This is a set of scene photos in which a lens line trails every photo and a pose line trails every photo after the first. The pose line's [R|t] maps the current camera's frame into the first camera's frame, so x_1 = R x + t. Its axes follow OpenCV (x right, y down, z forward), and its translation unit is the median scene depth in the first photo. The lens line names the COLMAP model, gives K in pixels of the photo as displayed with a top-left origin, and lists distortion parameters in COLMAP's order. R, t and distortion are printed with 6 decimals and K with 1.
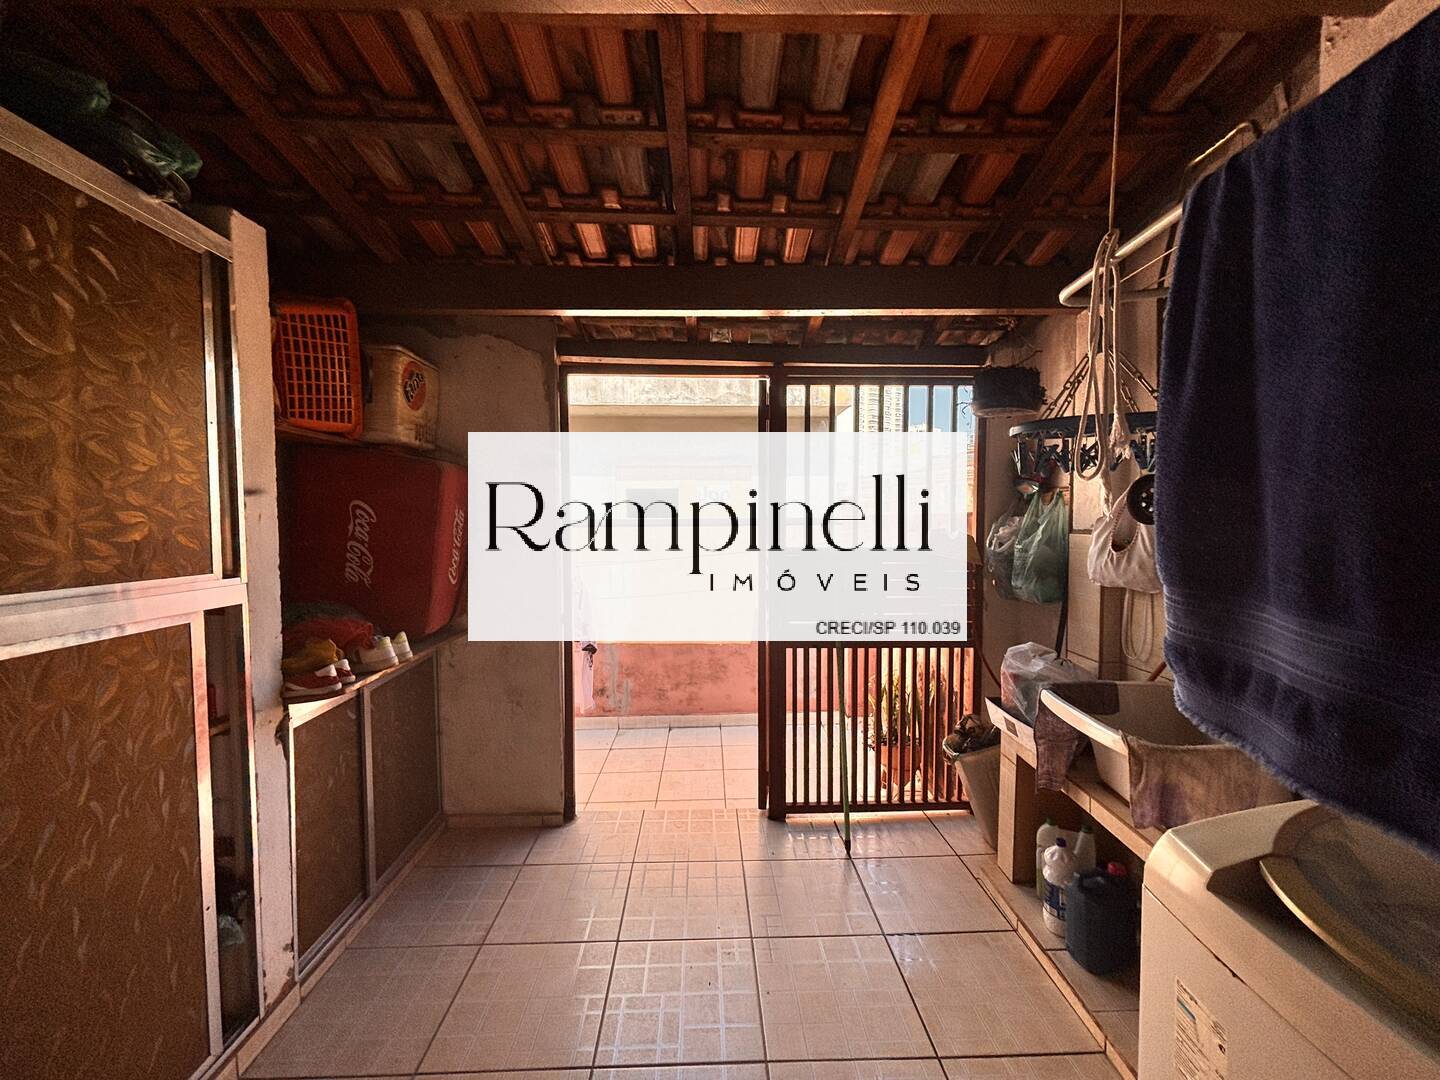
lens RADIAL K [[580.6, 0, 722.0], [0, 580.6, 544.9], [0, 0, 1]] dist [-0.000017, -0.000506]
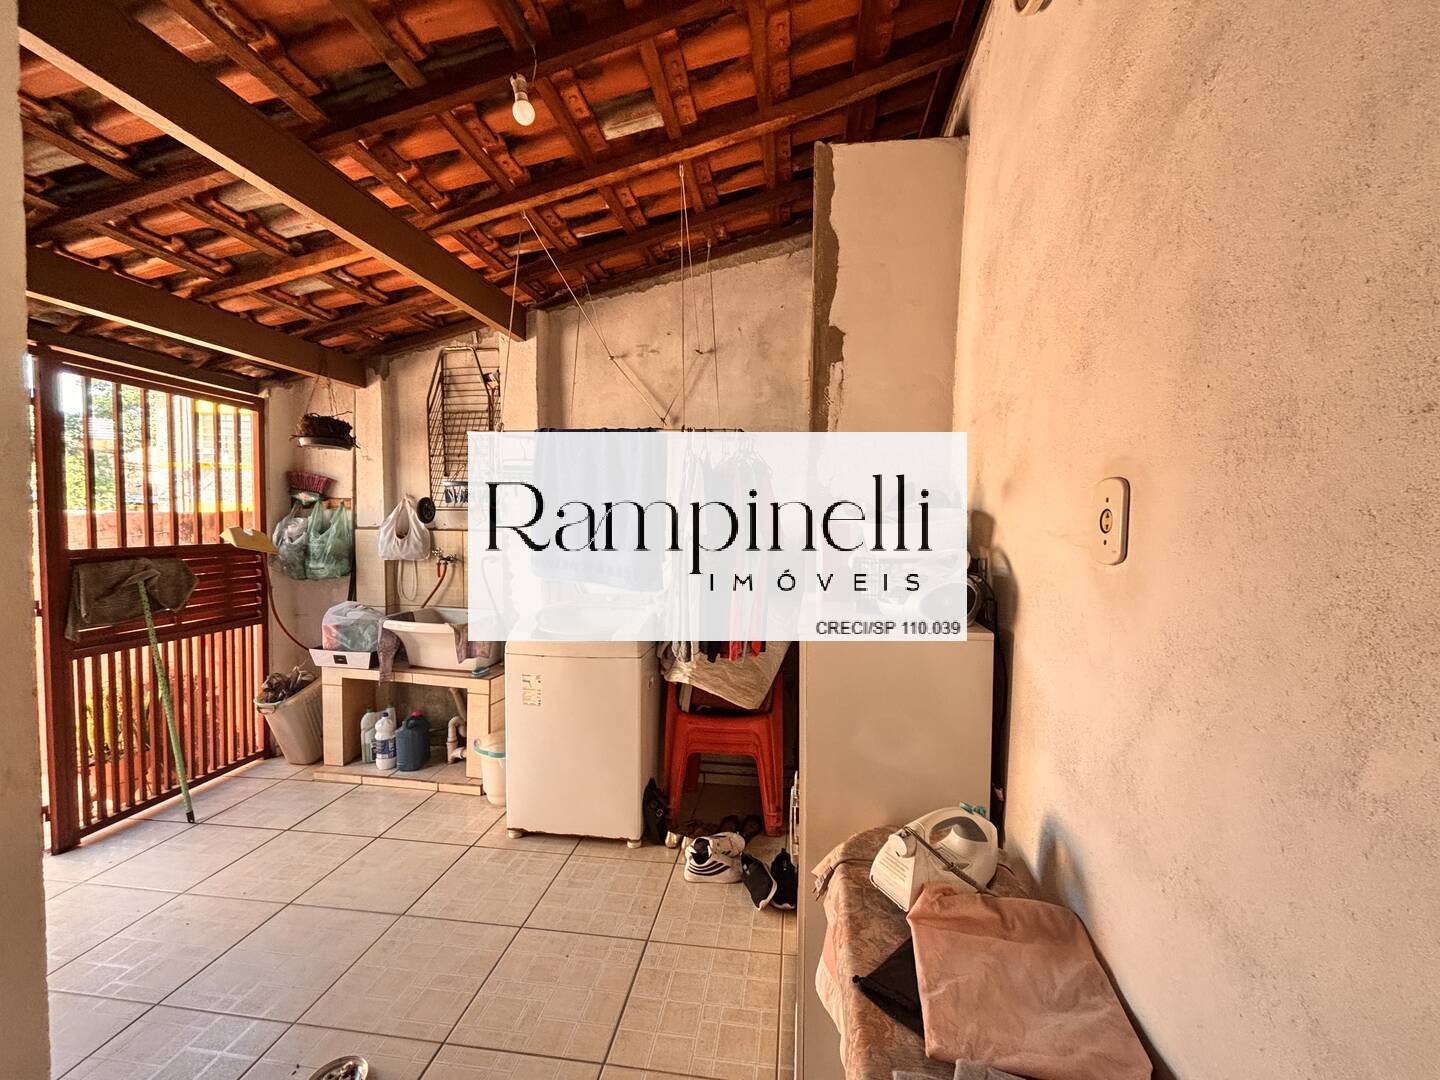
lens RADIAL K [[580.6, 0, 721.8], [0, 580.6, 540.5], [0, 0, 1]] dist [-0.000017, -0.000506]
pose [[0.154023, -0.031118, 0.987577, -0.784467], [0.035432, 0.999035, 0.025953, 0.004517], [-0.987432, 0.030995, 0.154977, -0.198305]]
